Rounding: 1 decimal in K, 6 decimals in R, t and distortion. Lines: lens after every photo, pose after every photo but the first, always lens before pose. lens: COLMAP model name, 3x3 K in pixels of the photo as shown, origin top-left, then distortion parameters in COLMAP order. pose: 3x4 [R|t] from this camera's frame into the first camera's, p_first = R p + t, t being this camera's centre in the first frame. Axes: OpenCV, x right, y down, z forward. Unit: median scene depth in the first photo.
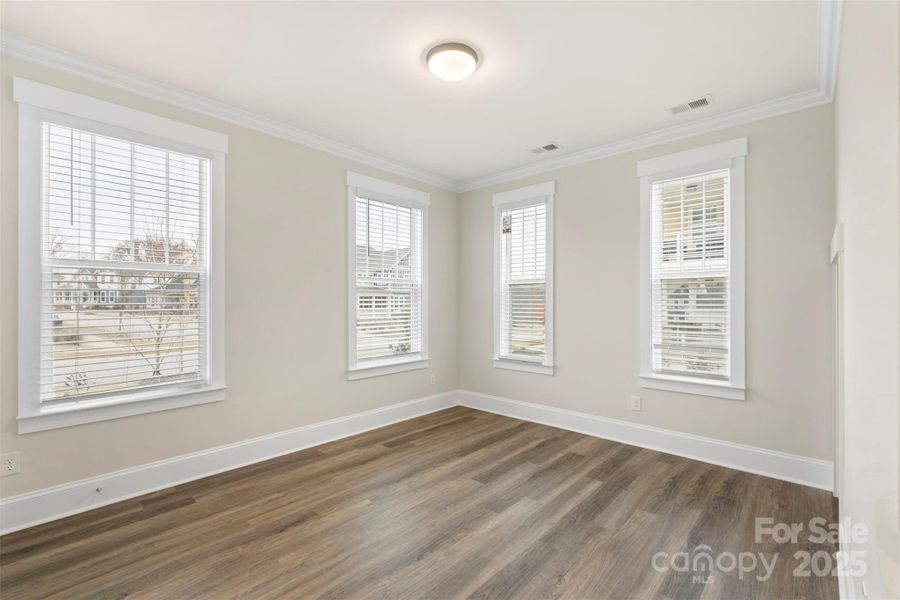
lens RADIAL K [[399.7, 0, 458.0], [0, 399.7, 300.6], [0, 0, 1]] dist [-0.000984, 0.000710]
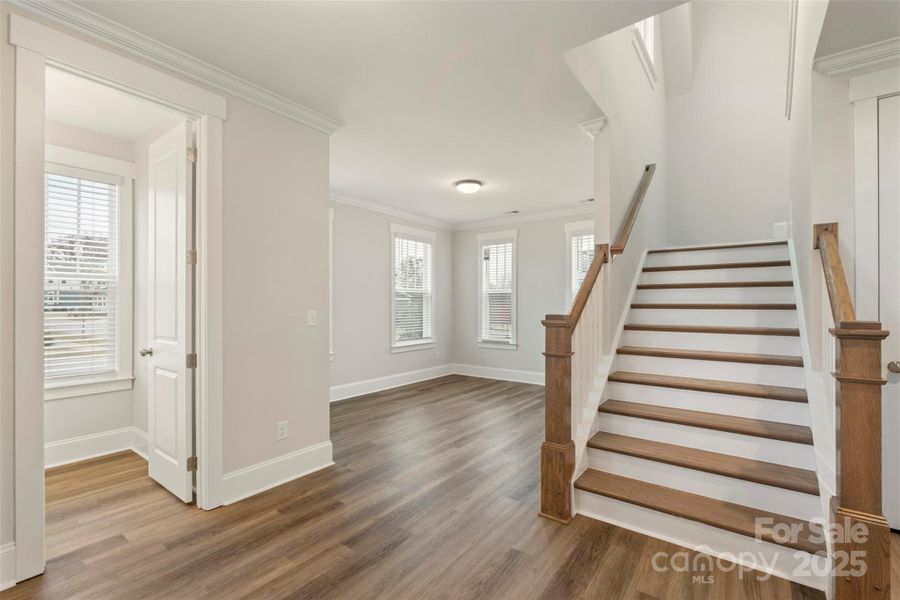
lens RADIAL K [[399.7, 0, 458.6], [0, 399.7, 302.4], [0, 0, 1]] dist [-0.000984, 0.000710]
pose [[0.994871, 0.000510, 0.101154, -0.152276], [-0.000584, 1.000000, 0.000702, -0.005739], [-0.101154, -0.000758, 0.994870, -0.566331]]
